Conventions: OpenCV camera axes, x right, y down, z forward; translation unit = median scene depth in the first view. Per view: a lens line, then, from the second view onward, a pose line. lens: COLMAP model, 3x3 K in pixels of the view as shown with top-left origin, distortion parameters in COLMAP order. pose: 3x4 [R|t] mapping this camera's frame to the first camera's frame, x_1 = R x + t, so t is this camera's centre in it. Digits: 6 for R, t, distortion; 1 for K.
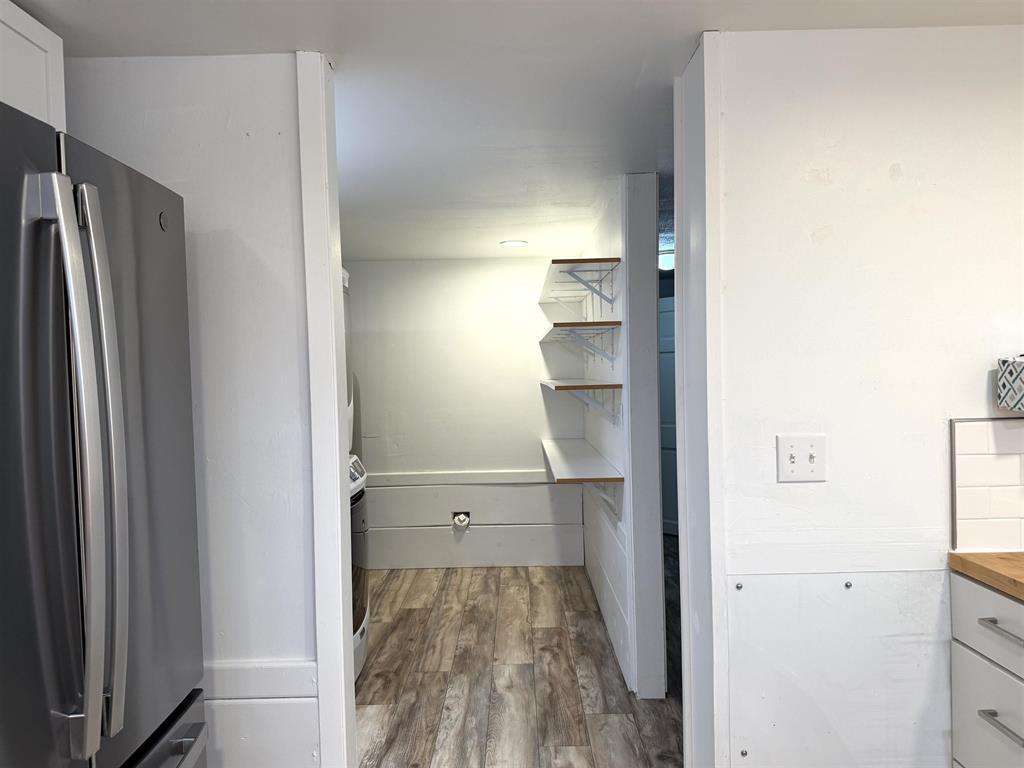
lens RADIAL K [[720.3, 0, 511.8], [0, 720.3, 385.7], [0, 0, 1]] dist [0.018592, -0.028855]
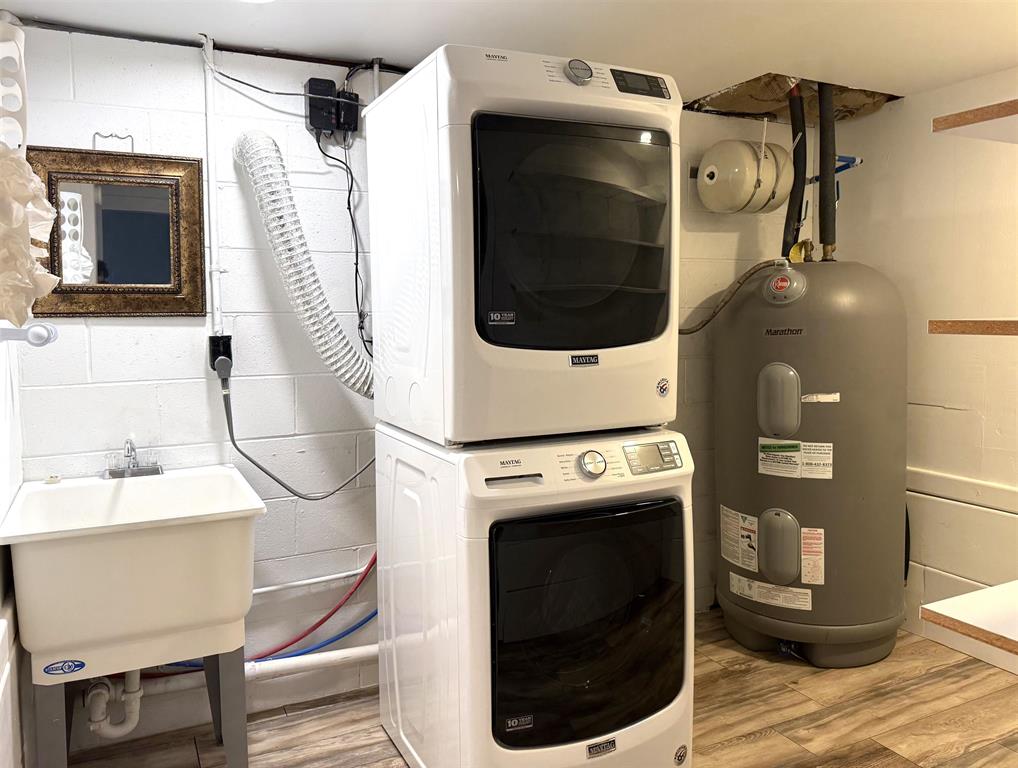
lens RADIAL K [[792.1, 0, 508.9], [0, 792.1, 385.1], [0, 0, 1]] dist [-0.002885, -0.000459]
pose [[0.447887, 0.106523, -0.887722, 0.204432], [-0.017849, 0.993745, 0.110239, -0.007640], [0.893912, -0.033530, 0.446986, 0.489717]]
